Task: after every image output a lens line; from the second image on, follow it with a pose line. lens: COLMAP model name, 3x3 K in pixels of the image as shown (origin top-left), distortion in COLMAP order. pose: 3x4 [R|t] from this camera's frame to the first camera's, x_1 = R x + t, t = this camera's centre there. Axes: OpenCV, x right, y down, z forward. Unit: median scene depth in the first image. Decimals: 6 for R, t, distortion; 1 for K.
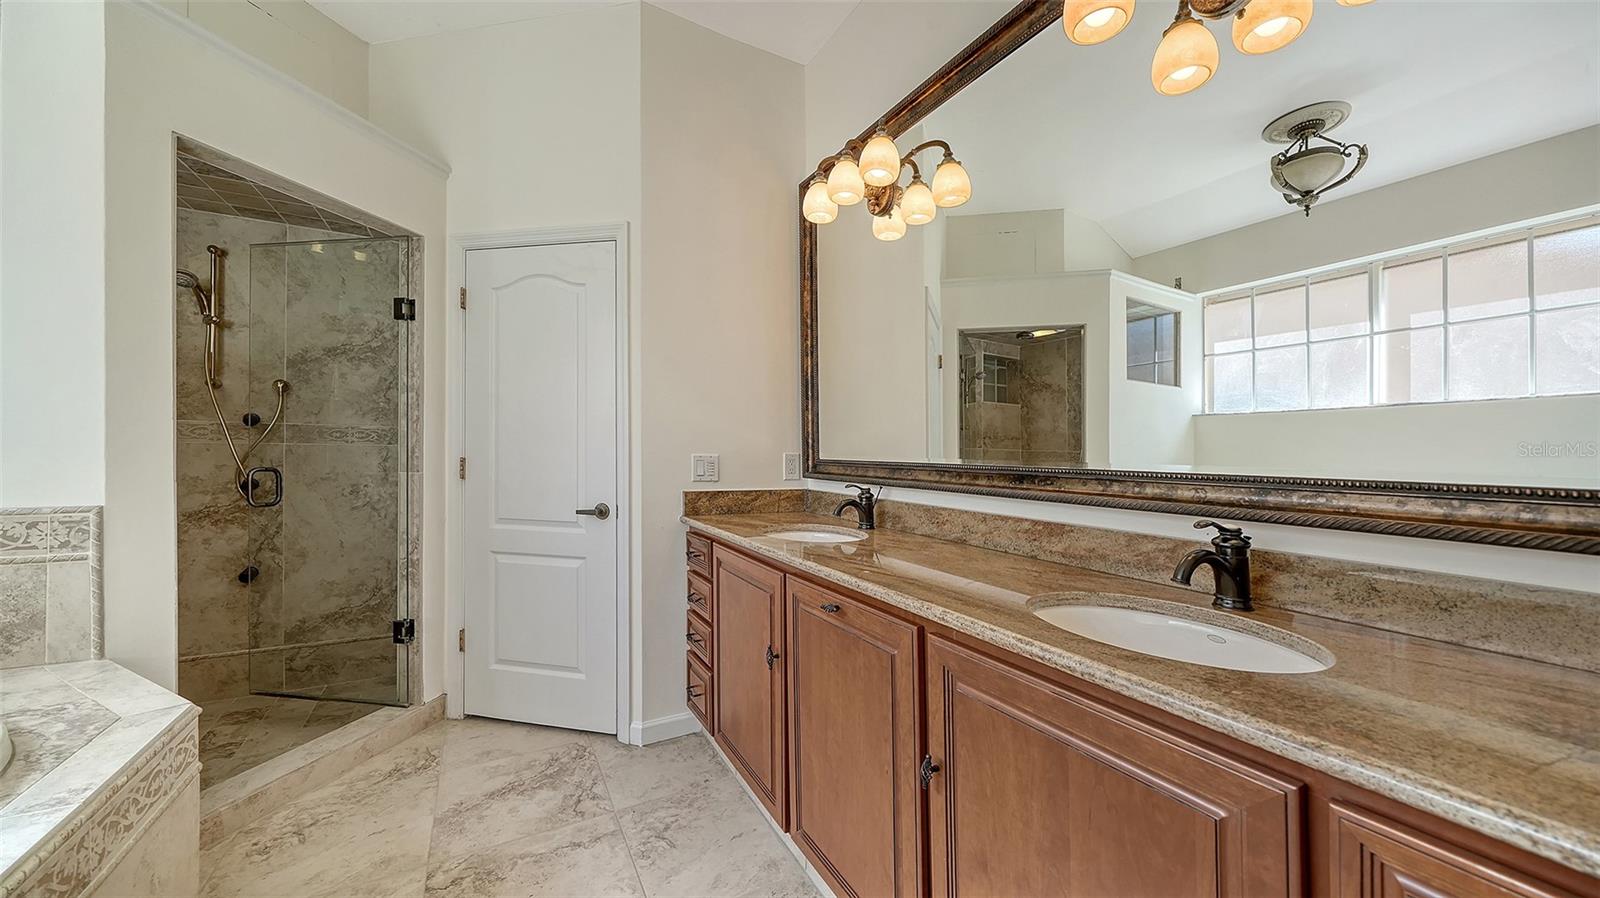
lens RADIAL K [[557.8, 0, 801.6], [0, 557.8, 432.2], [0, 0, 1]] dist [0.000087, -0.000028]
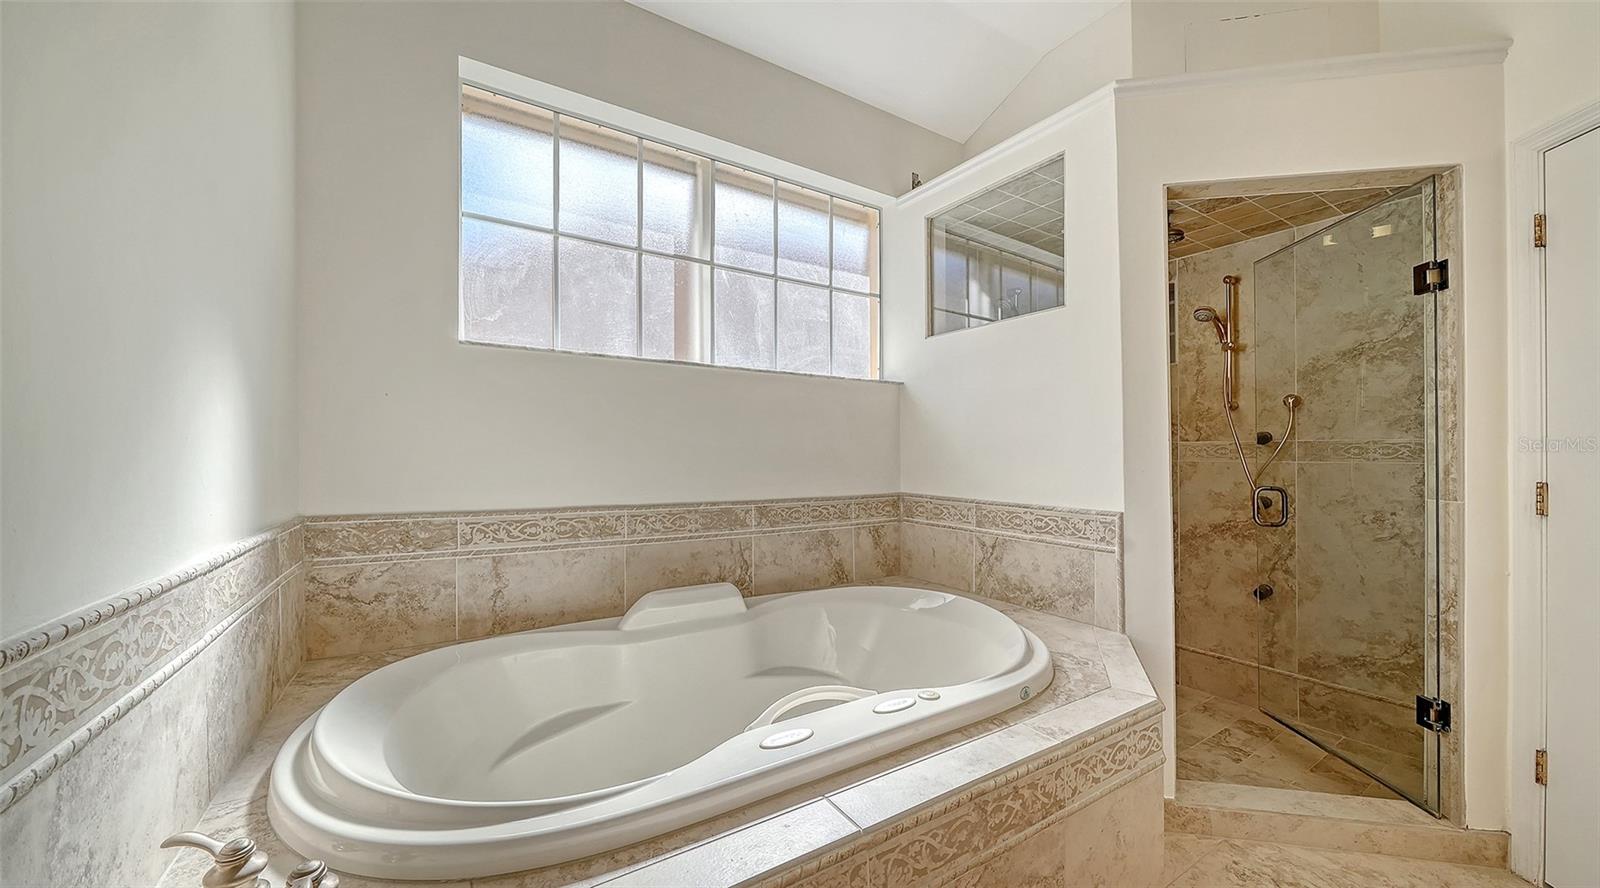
lens RADIAL K [[573.8, 0, 802.2], [0, 573.8, 471.0], [0, 0, 1]] dist [-0.006434, -0.000140]
pose [[0.049811, 0.010352, -0.998705, -0.004121], [0.025490, 0.999607, 0.011633, 0.003727], [0.998433, -0.026037, 0.049527, 0.132171]]
